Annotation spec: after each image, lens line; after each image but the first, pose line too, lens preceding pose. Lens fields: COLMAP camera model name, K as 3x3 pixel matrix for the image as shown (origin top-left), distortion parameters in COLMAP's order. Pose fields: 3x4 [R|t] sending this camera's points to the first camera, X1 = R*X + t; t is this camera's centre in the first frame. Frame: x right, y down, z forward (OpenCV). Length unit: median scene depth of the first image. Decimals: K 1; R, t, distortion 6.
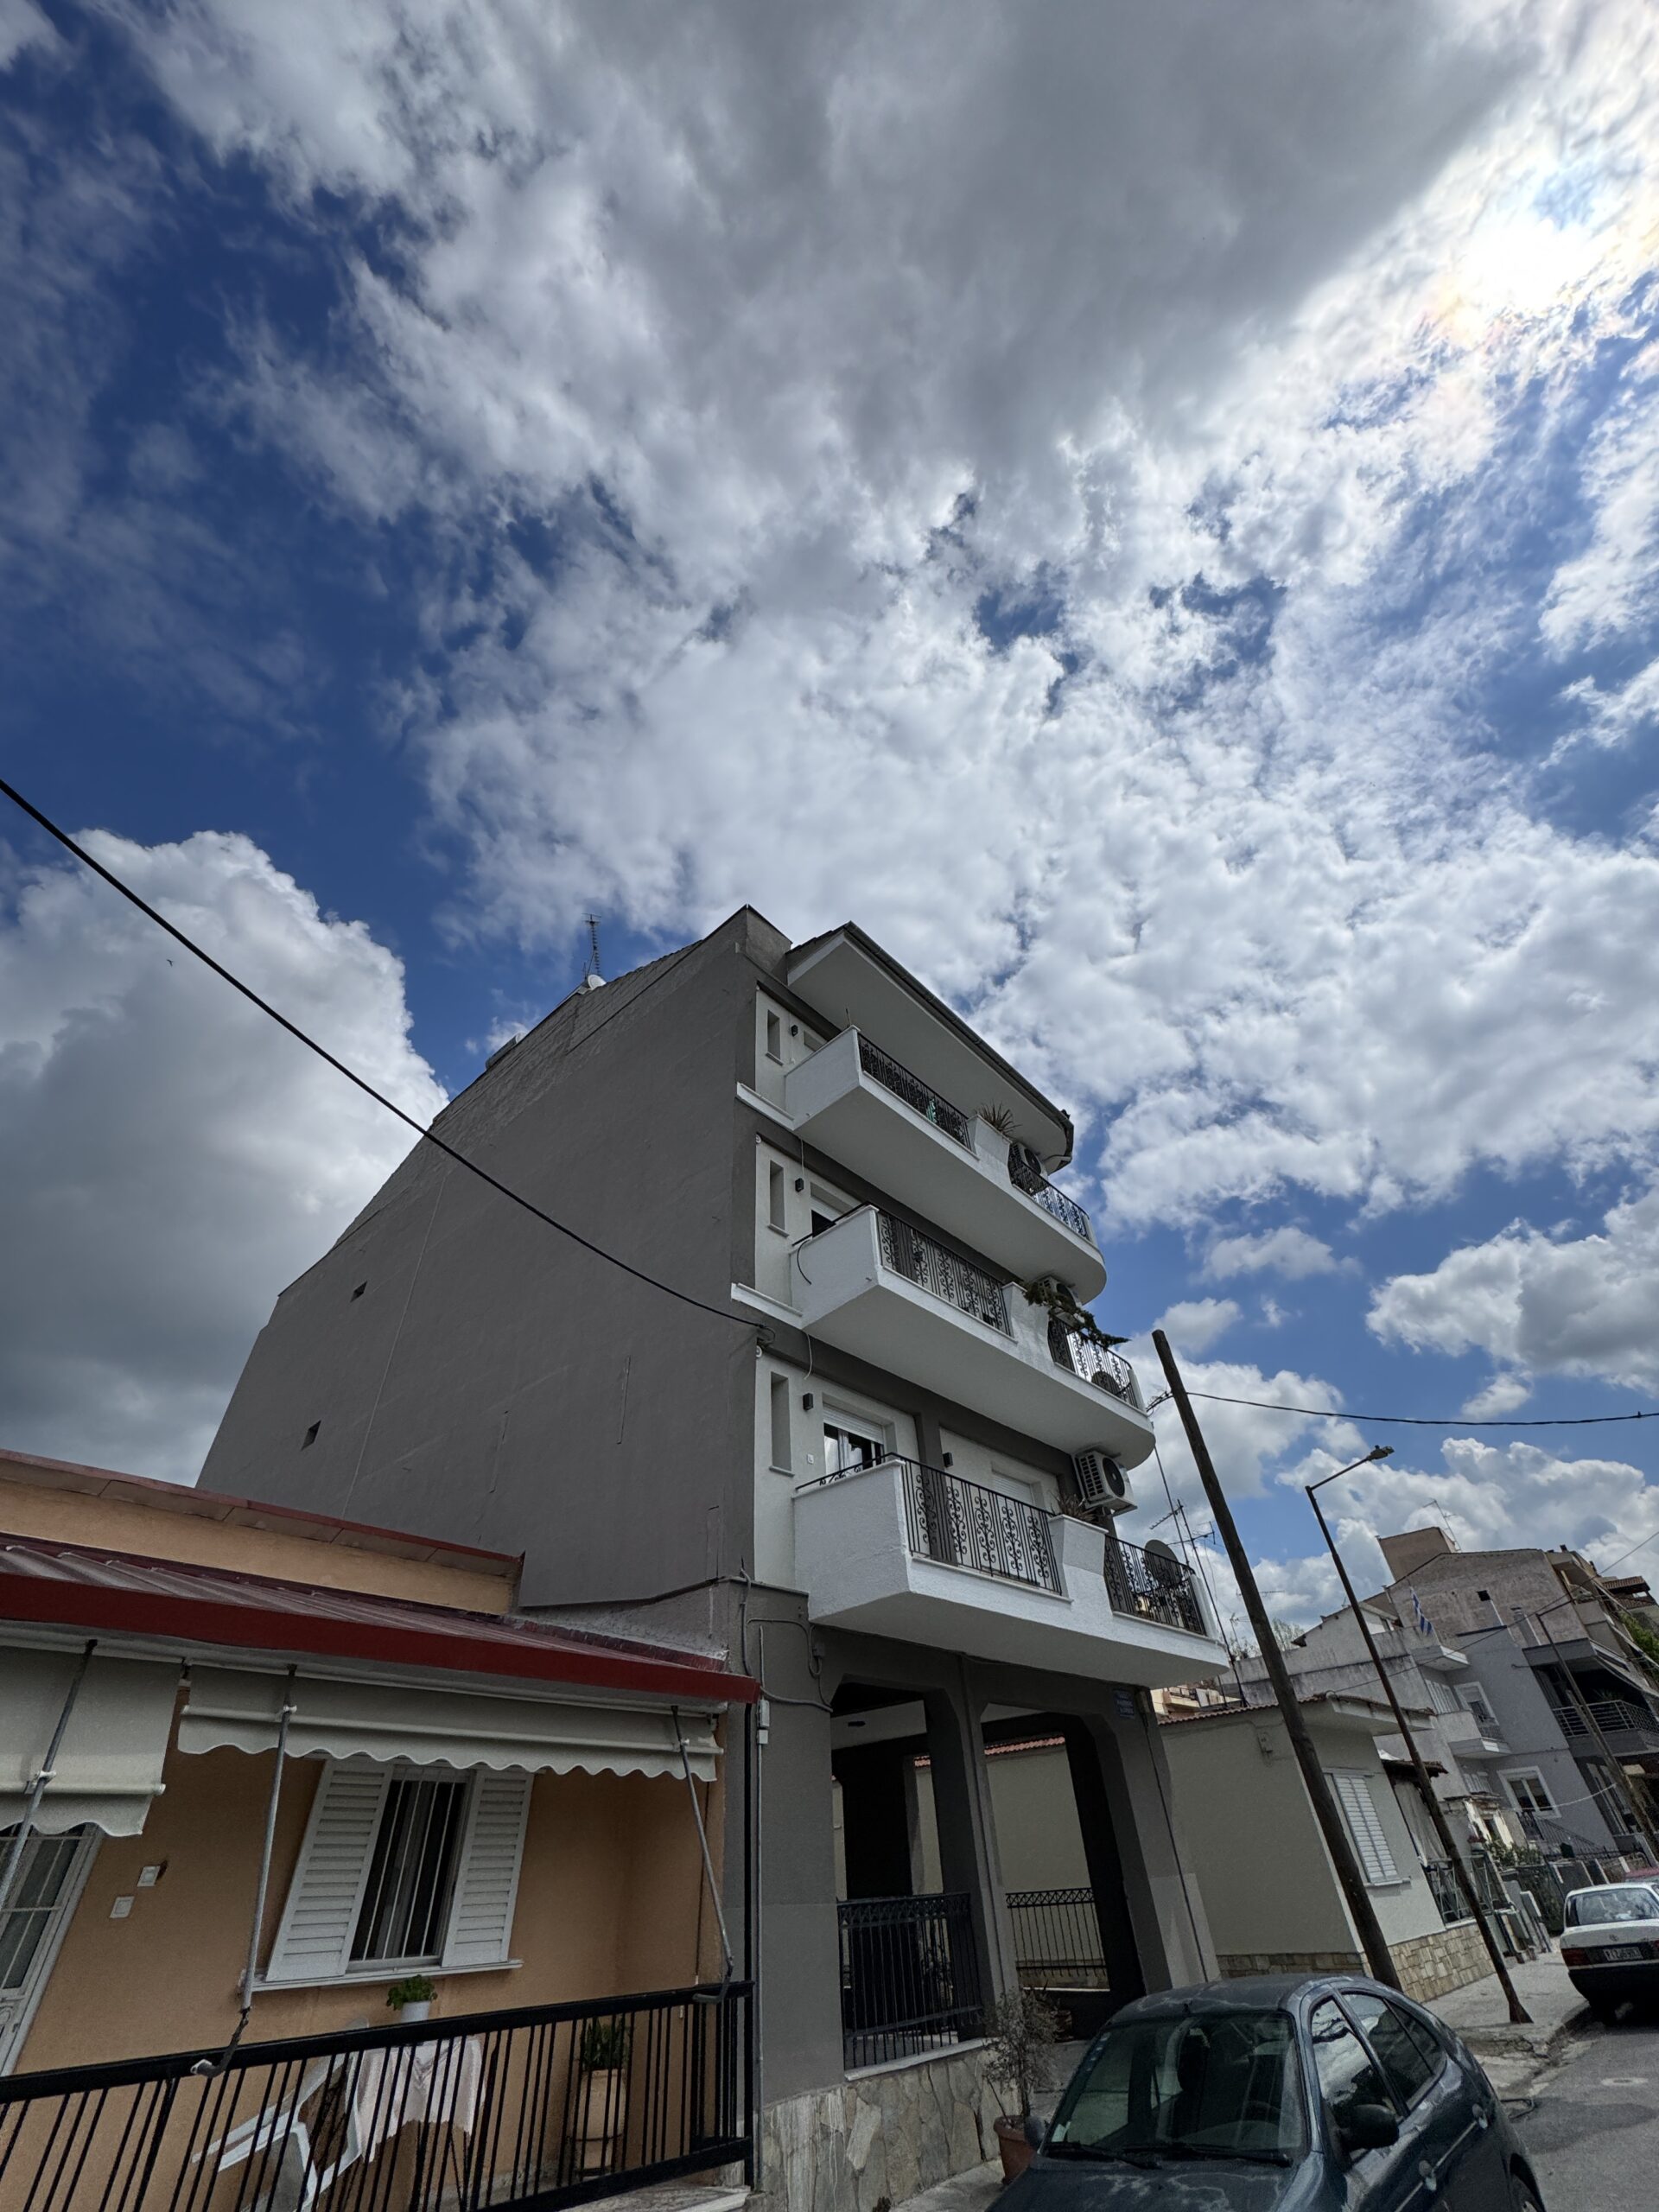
lens RADIAL K [[900.8, 0, 851.2], [0, 900.8, 1095.6], [0, 0, 1]] dist [-0.001536, -0.000153]
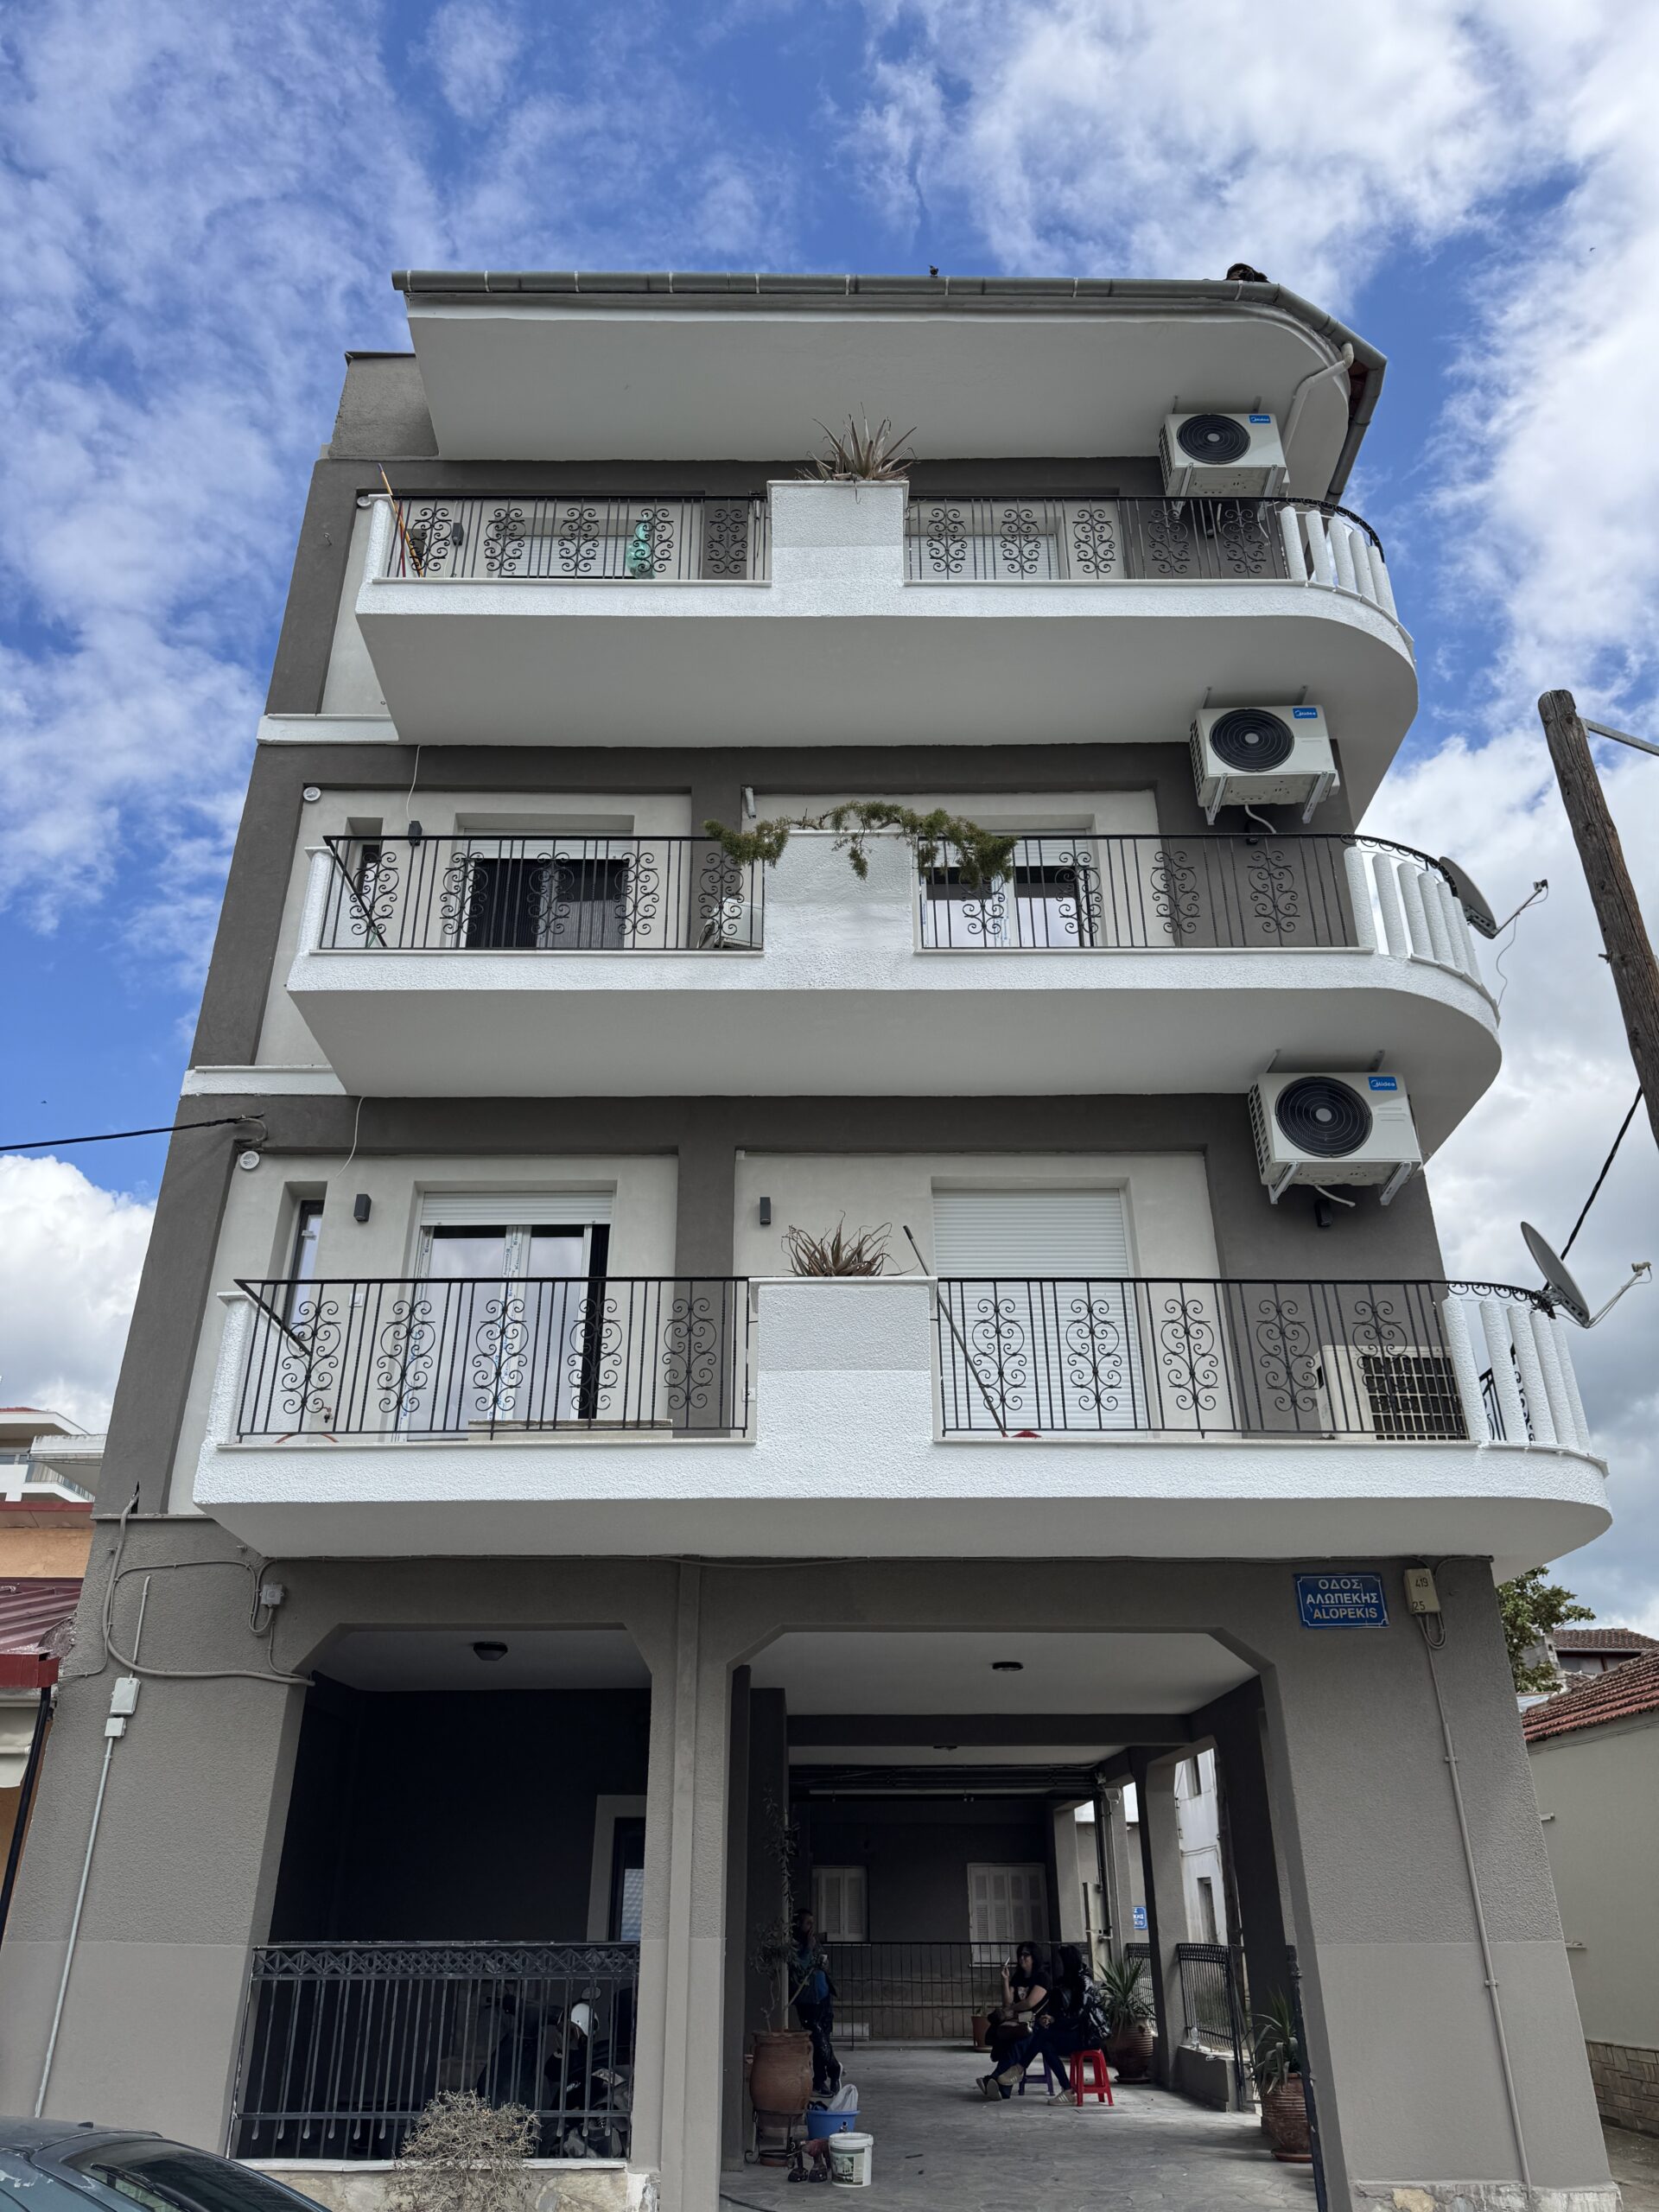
lens RADIAL K [[1582.4, 0, 826.9], [0, 1582.4, 1095.8], [0, 0, 1]] dist [-0.006863, -0.004860]
pose [[0.661703, -0.293036, -0.690129, 0.888356], [0.477442, 0.874395, 0.086499, 0.339721], [0.578099, -0.386733, 0.718498, 0.483171]]
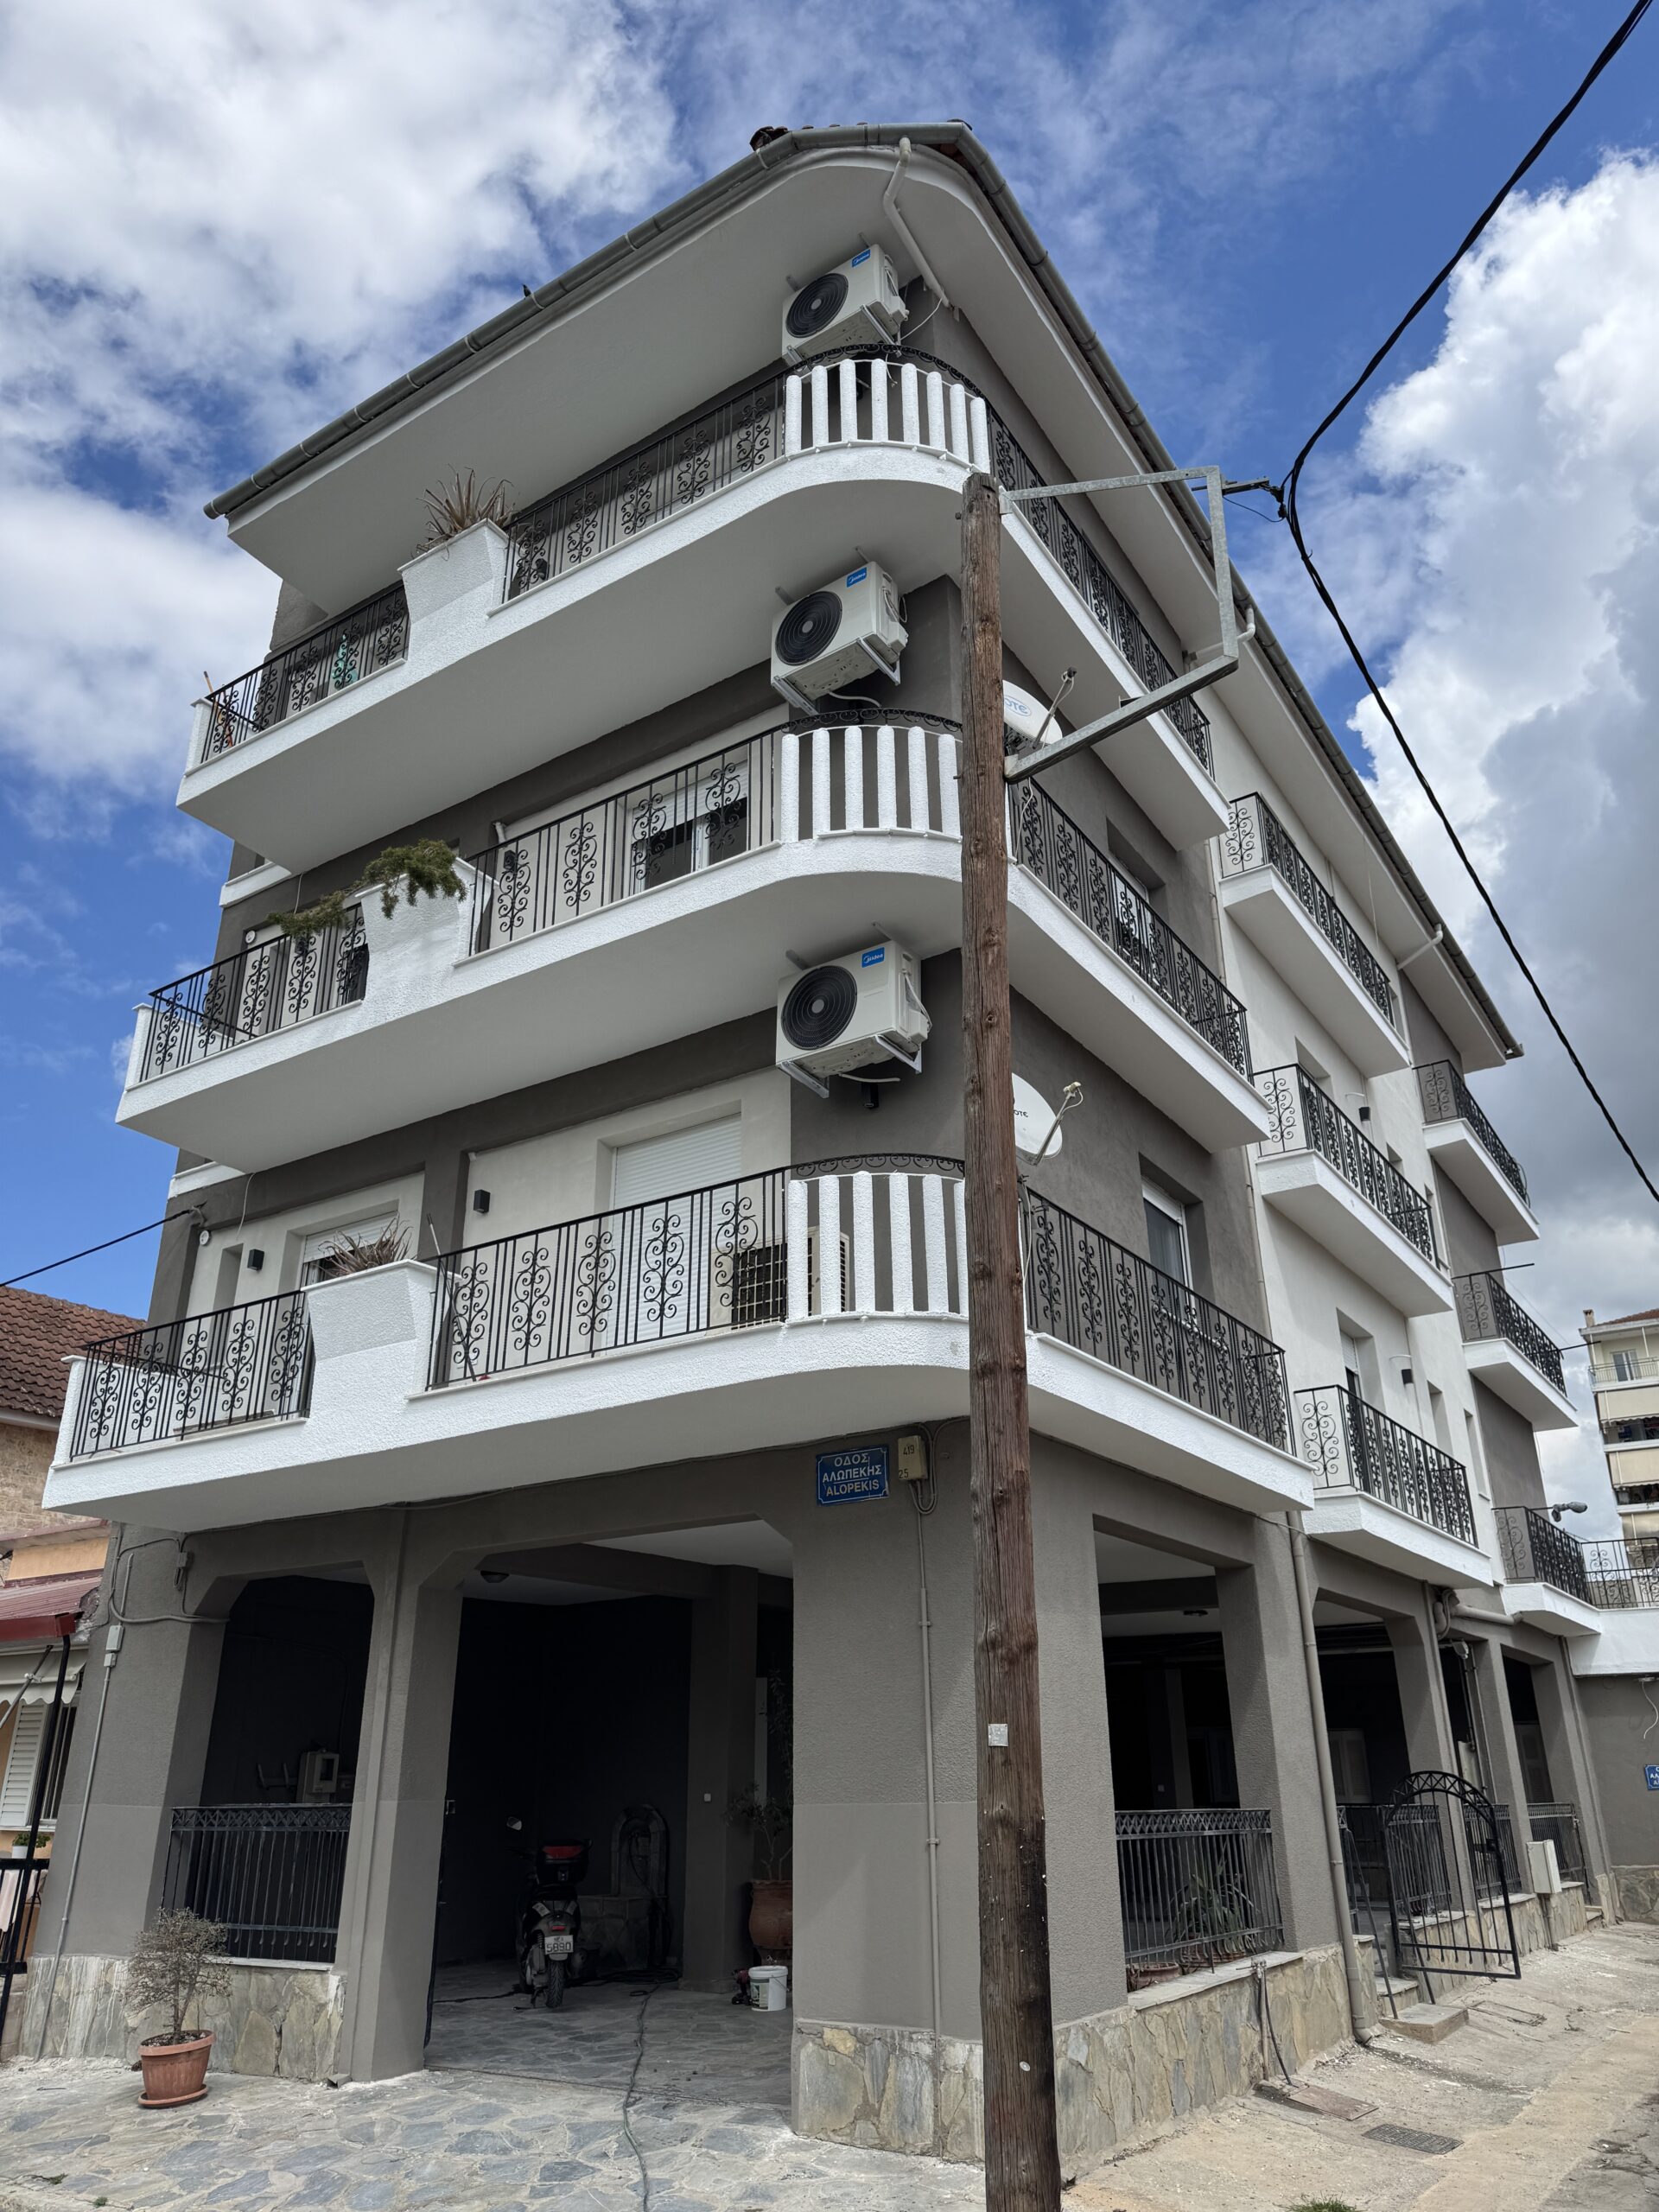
lens RADIAL K [[1562.8, 0, 829.5], [0, 1562.8, 1106.0], [0, 0, 1]] dist [0.046514, -0.089289]
pose [[0.140633, -0.342425, -0.928960, 1.303737], [0.671865, 0.722178, -0.164490, 0.800858], [0.727200, -0.601003, 0.331625, 1.012061]]
